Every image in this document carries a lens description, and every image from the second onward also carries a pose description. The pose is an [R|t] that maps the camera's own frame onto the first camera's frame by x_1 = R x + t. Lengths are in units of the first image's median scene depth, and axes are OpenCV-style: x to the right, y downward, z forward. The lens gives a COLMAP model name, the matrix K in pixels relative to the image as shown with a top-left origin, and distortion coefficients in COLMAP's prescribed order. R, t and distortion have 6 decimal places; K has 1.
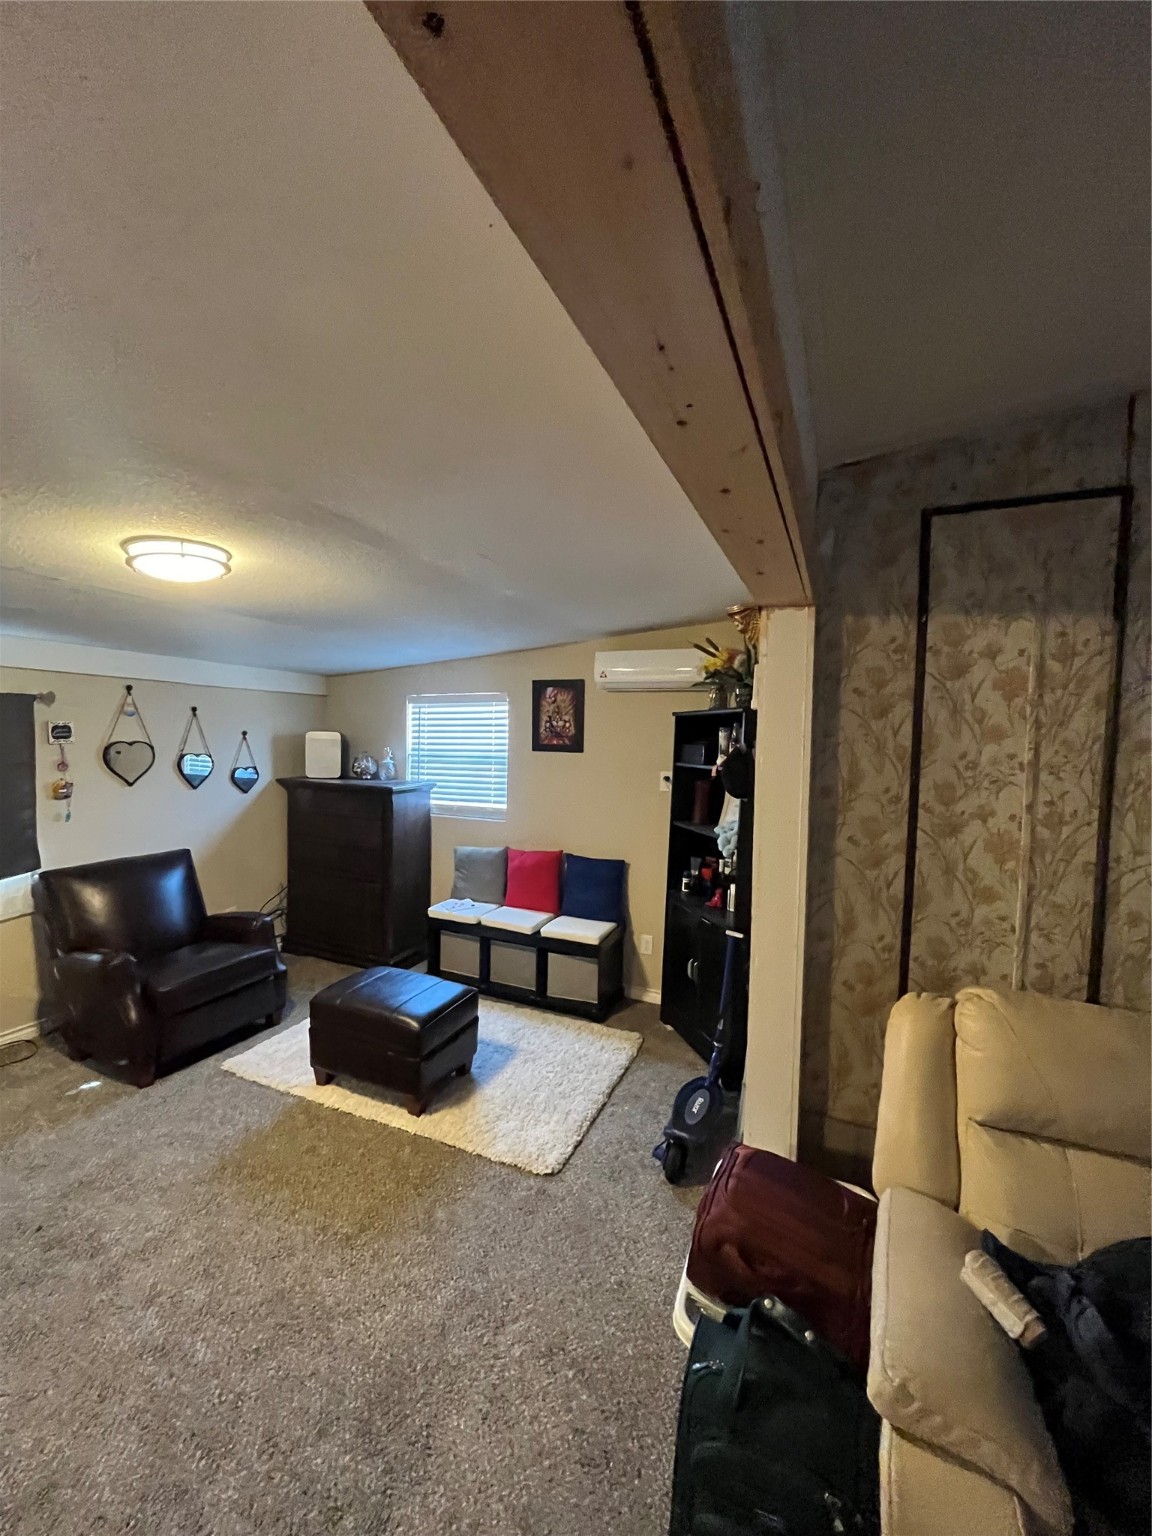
lens RADIAL K [[620.4, 0, 572.7], [0, 620.4, 767.3], [0, 0, 1]] dist [-0.003548, 0.000251]
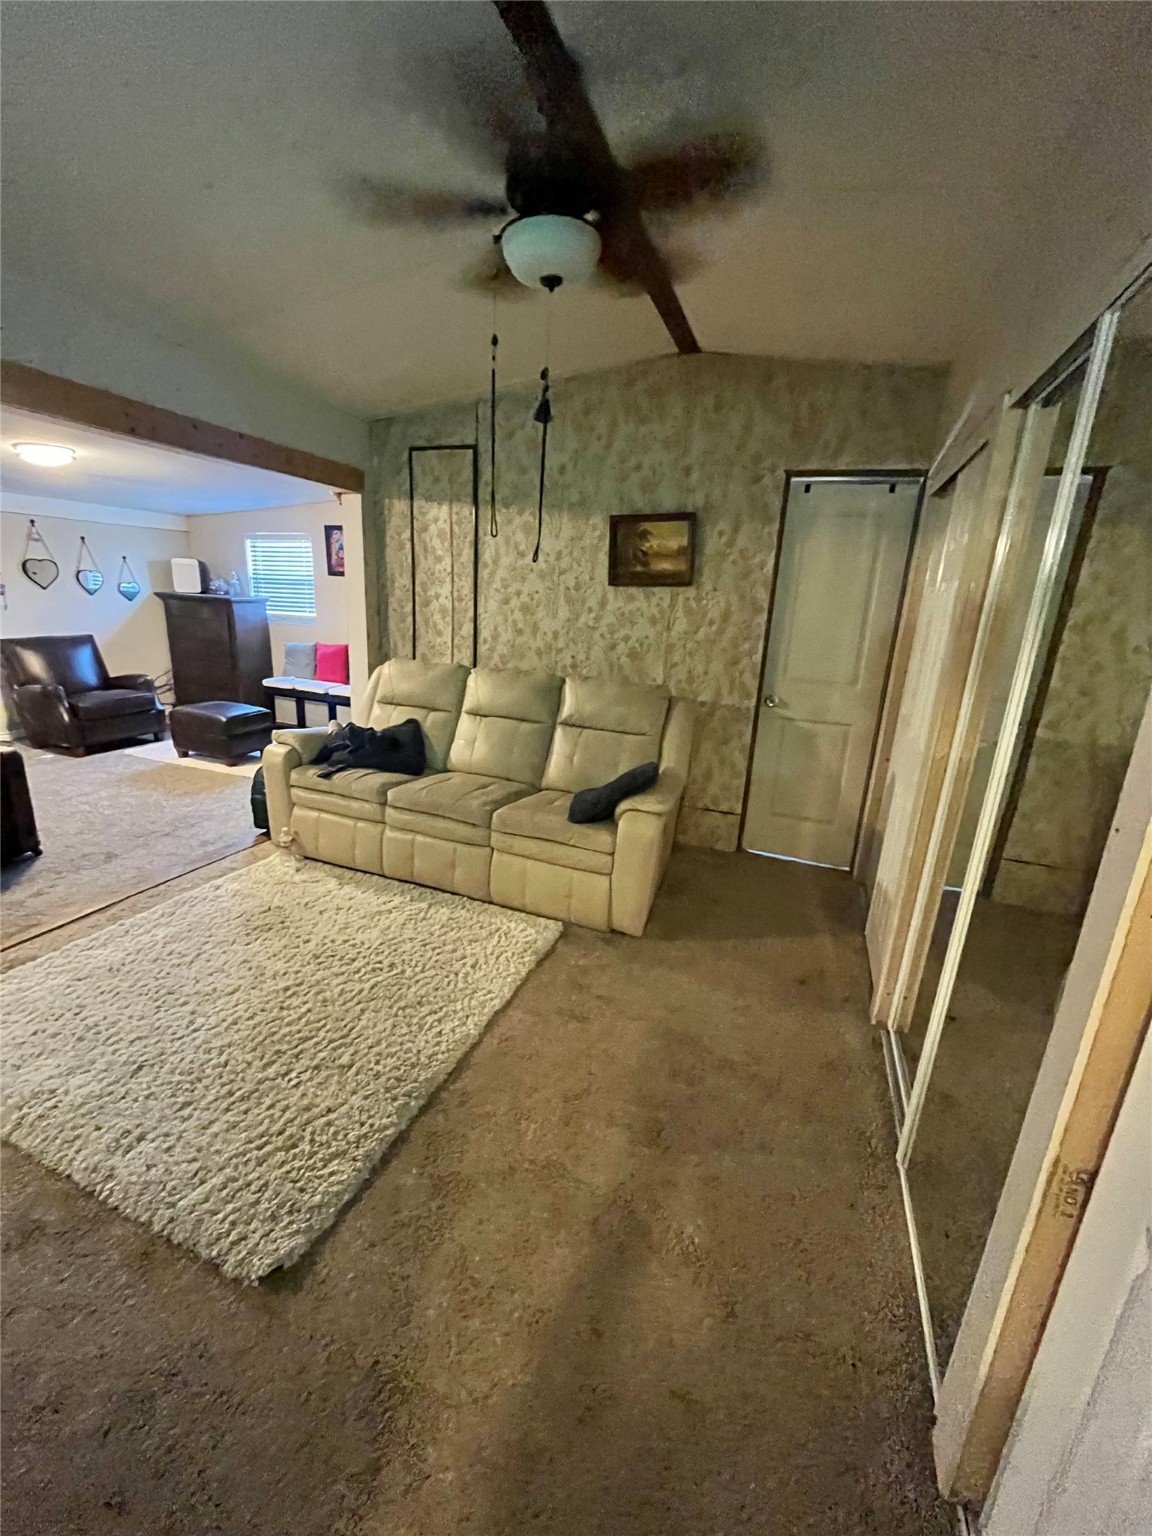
lens RADIAL K [[620.4, 0, 576.3], [0, 620.4, 766.8], [0, 0, 1]] dist [-0.003548, 0.000251]
pose [[0.997759, 0.008704, 0.066347, 0.619024], [-0.023858, 0.972614, 0.231199, 0.088004], [-0.062518, -0.232264, 0.970642, -0.828065]]
